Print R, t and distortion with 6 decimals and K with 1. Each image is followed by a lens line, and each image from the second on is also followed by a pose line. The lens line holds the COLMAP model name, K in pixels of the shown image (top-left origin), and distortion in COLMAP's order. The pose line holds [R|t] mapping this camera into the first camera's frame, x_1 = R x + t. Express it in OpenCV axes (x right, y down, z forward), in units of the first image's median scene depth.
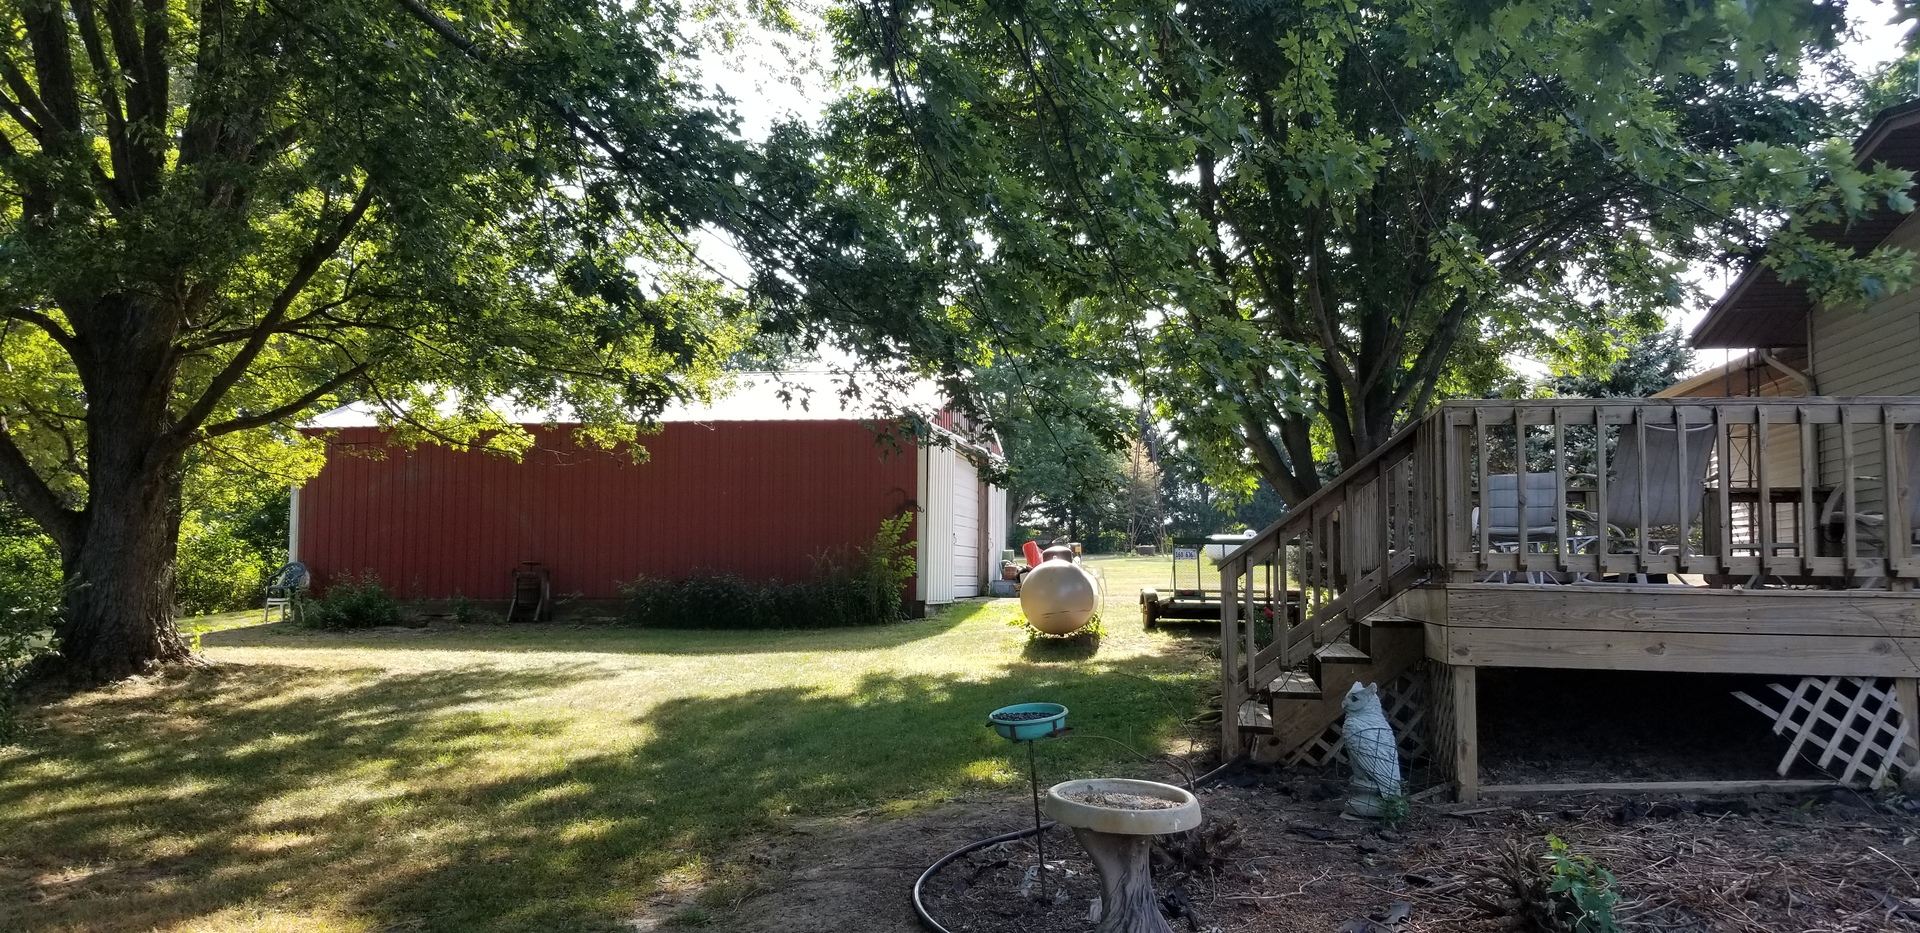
lens RADIAL K [[1515.1, 0, 960.0], [0, 1515.1, 466.5], [0, 0, 1]] dist [0.061835, -0.099209]
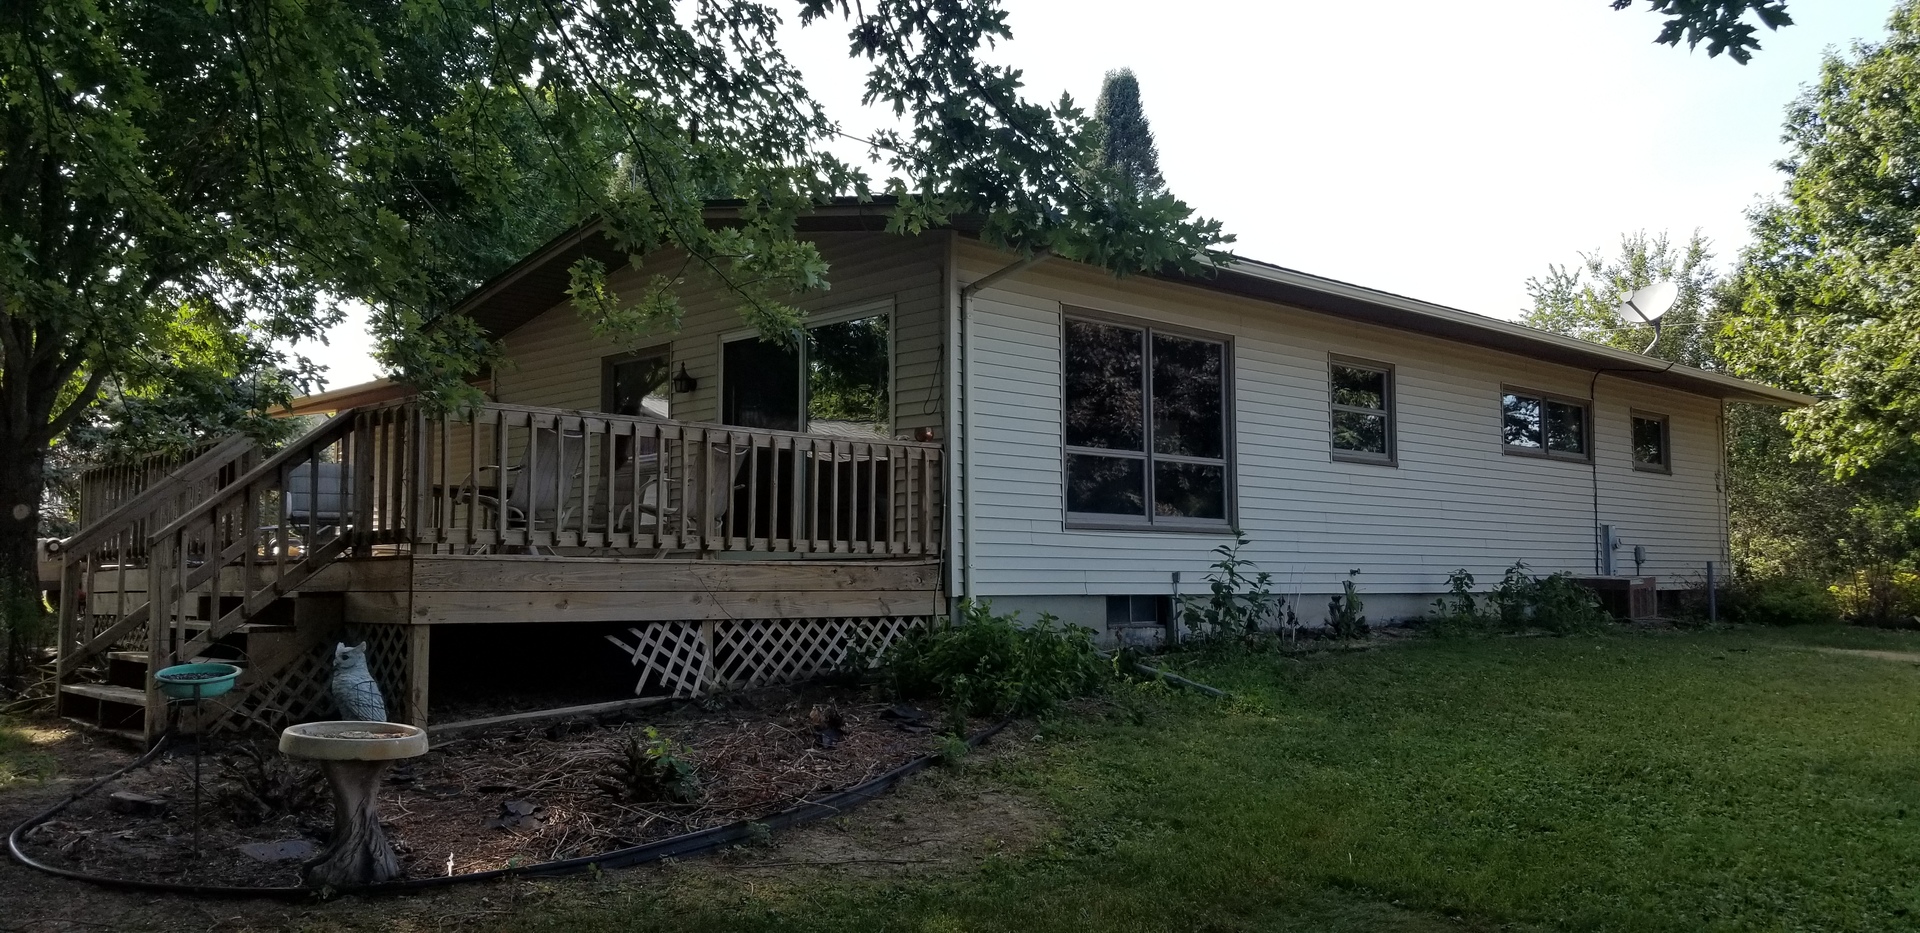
lens RADIAL K [[1515.1, 0, 960.0], [0, 1515.1, 466.5], [0, 0, 1]] dist [0.061835, -0.099209]
pose [[0.566276, 0.053158, 0.822500, -0.421220], [-0.051279, 0.998257, -0.029213, 0.024042], [-0.822619, -0.025634, 0.568015, 0.002226]]
